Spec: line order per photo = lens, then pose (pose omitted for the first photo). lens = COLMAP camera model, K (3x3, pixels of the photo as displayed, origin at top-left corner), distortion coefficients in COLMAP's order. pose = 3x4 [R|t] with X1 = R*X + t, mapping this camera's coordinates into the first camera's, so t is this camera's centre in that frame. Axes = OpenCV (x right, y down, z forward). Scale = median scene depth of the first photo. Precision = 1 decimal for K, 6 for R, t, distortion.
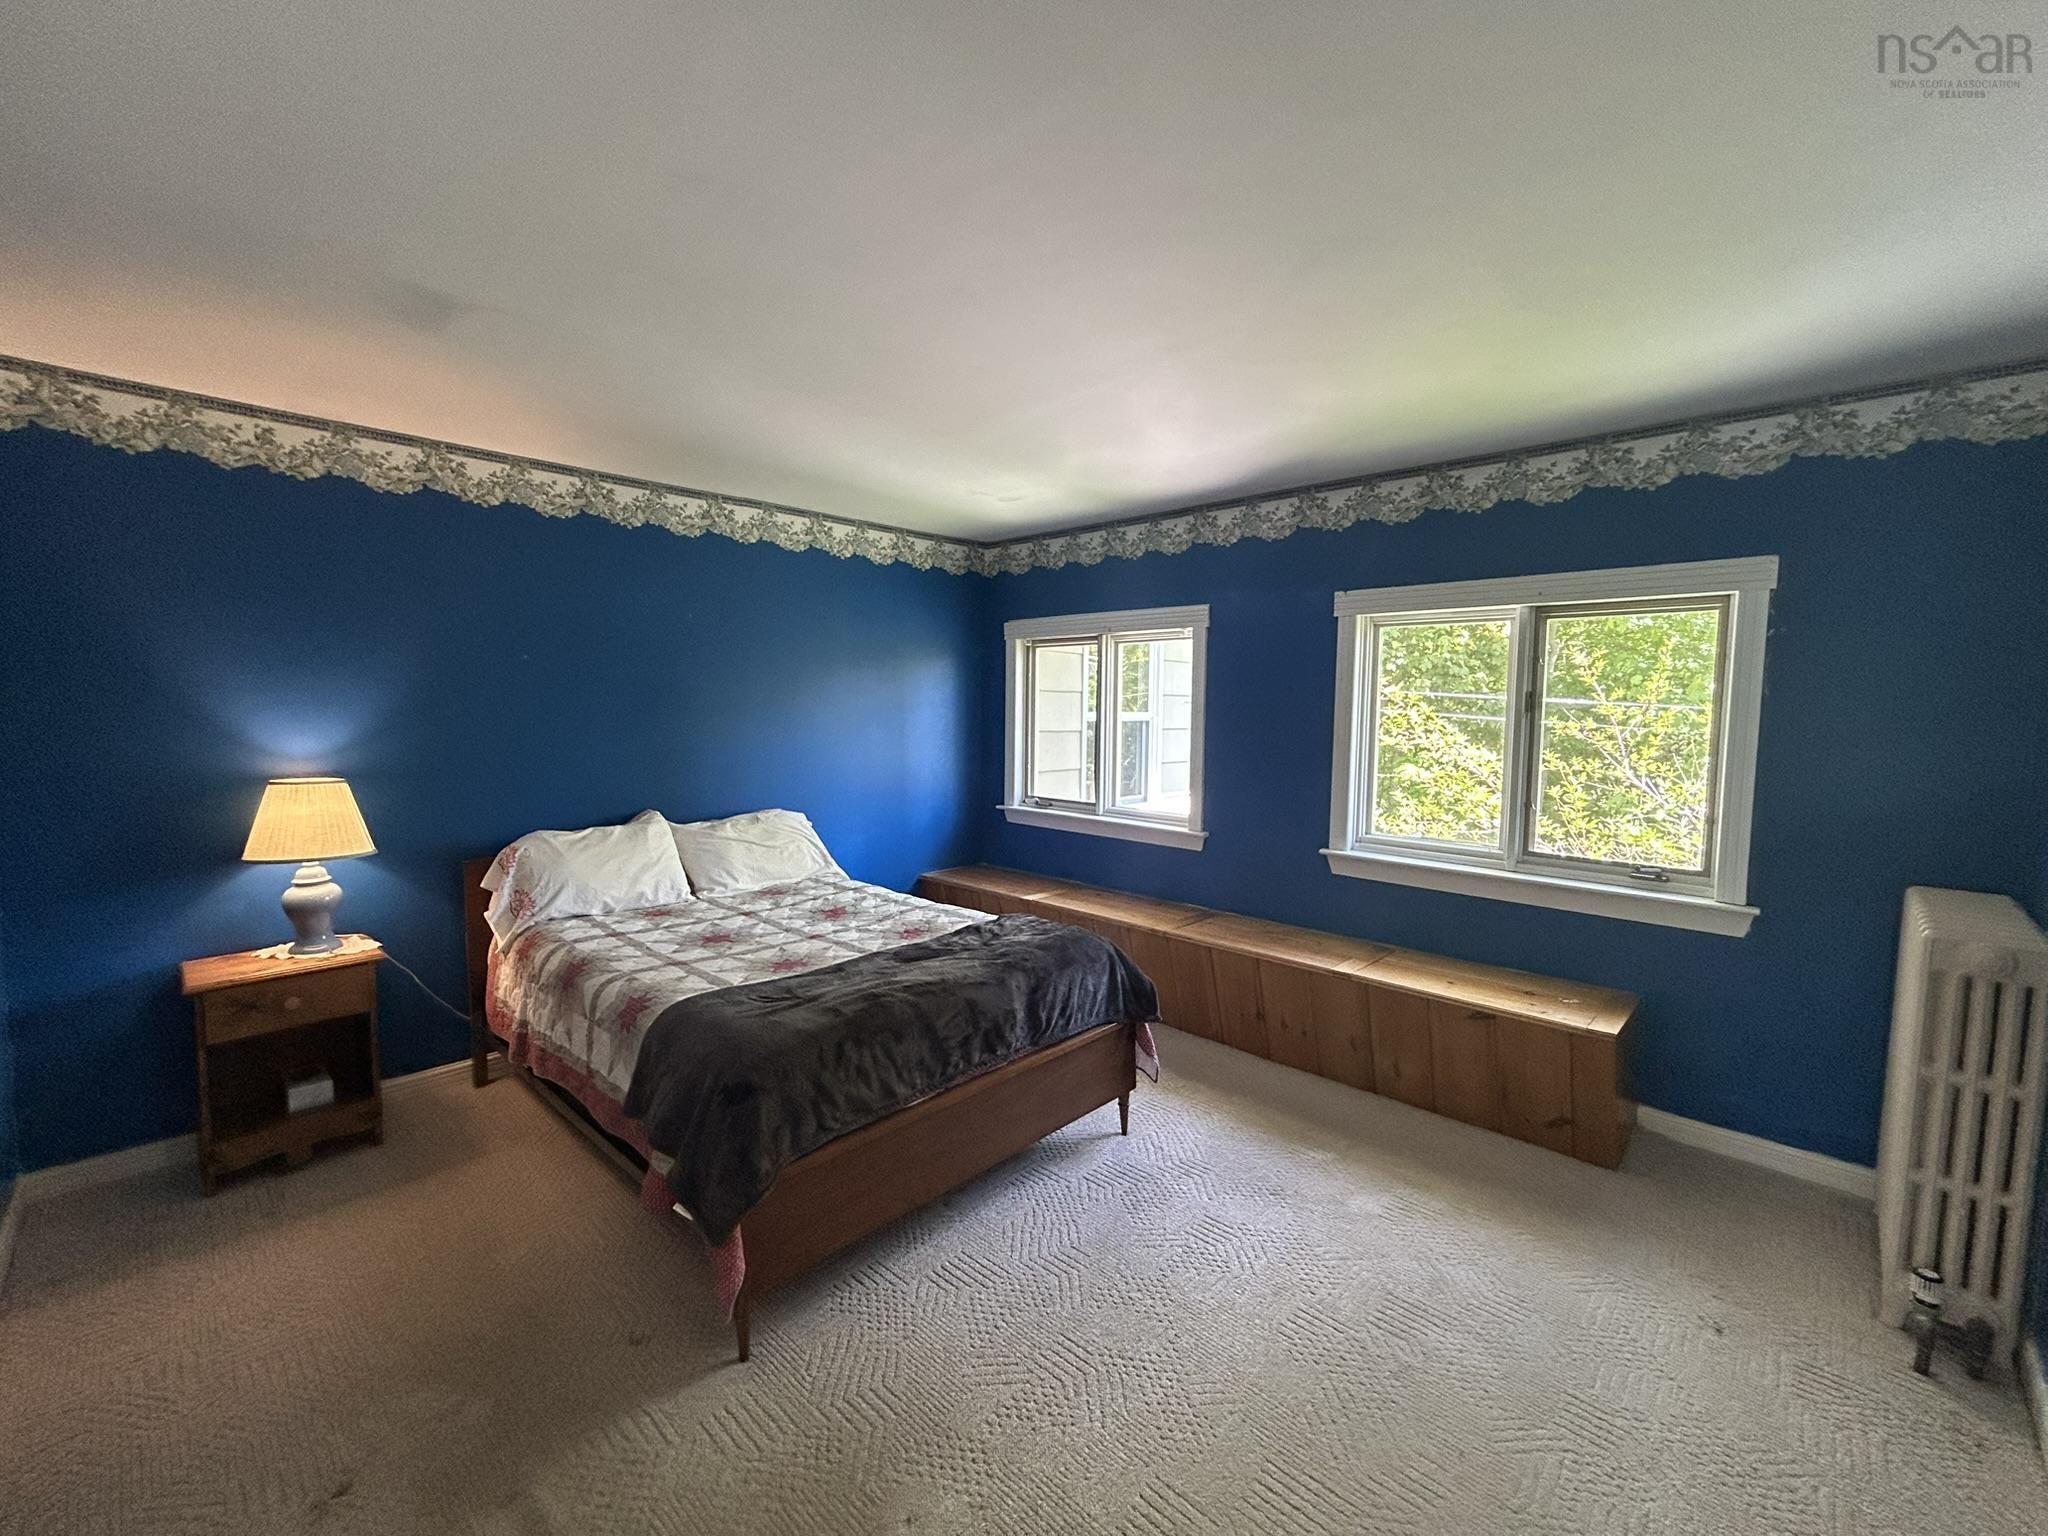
lens RADIAL K [[829.2, 0, 1024.0], [0, 829.2, 768.0], [0, 0, 1]] dist [-0.000145, 0.000149]
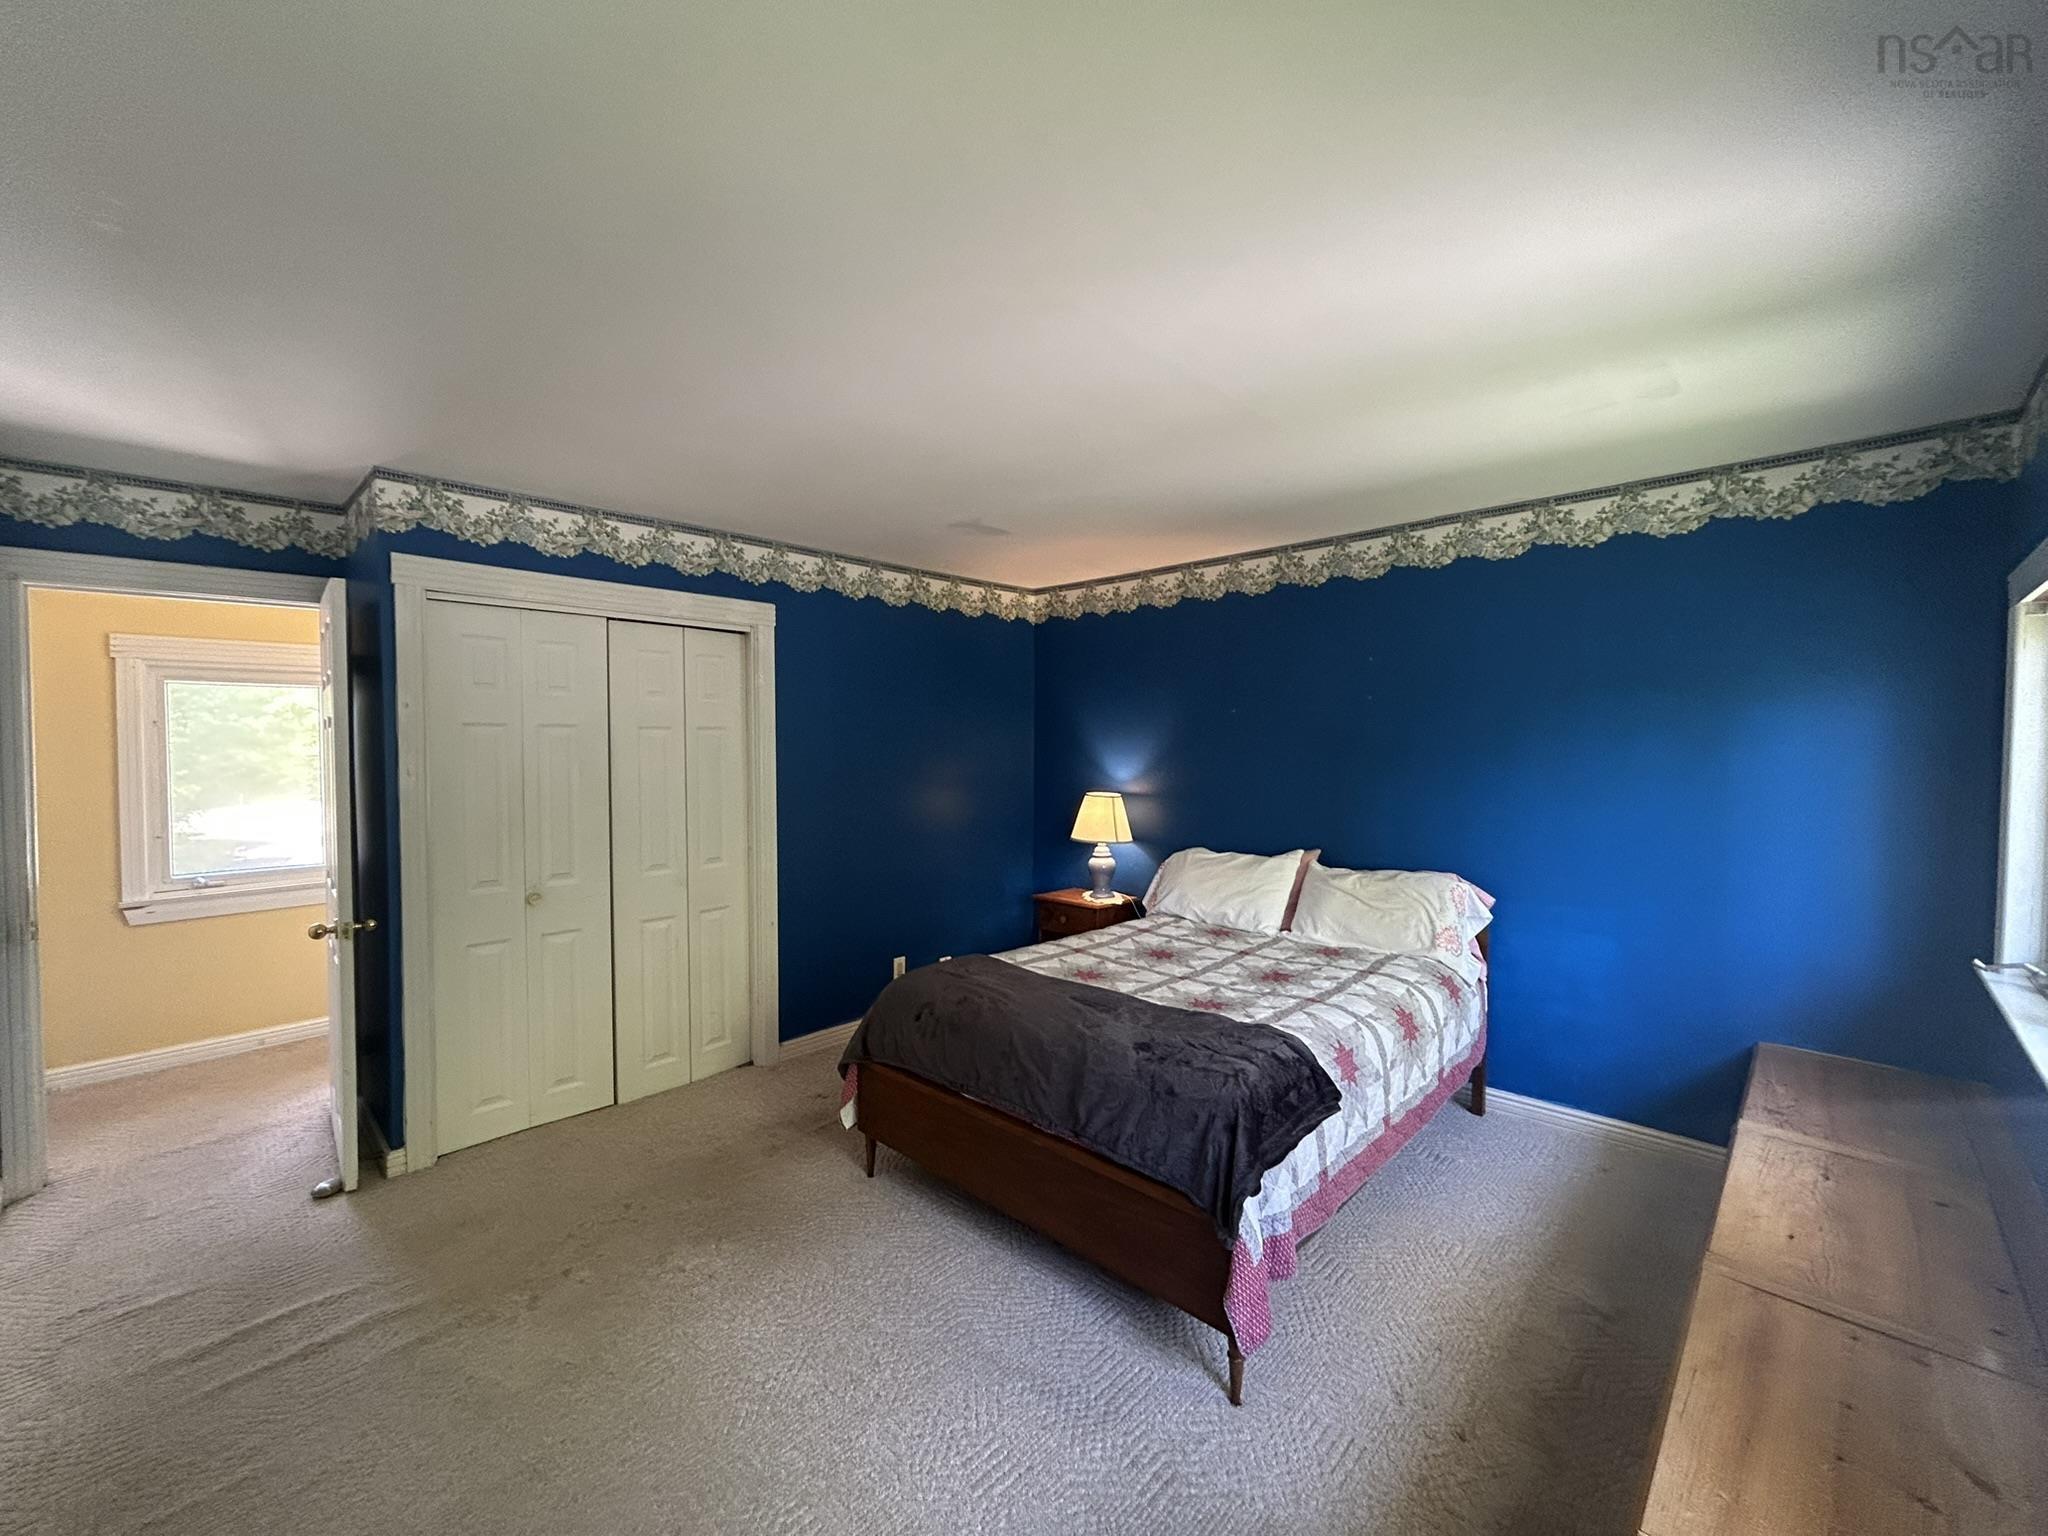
lens RADIAL K [[829.2, 0, 1024.0], [0, 829.2, 768.0], [0, 0, 1]] dist [-0.000145, 0.000149]
pose [[0.001816, 0.025323, -0.999678, 0.712587], [-0.076991, 0.996716, 0.025109, -0.059295], [0.997030, 0.076921, 0.003760, 0.738270]]
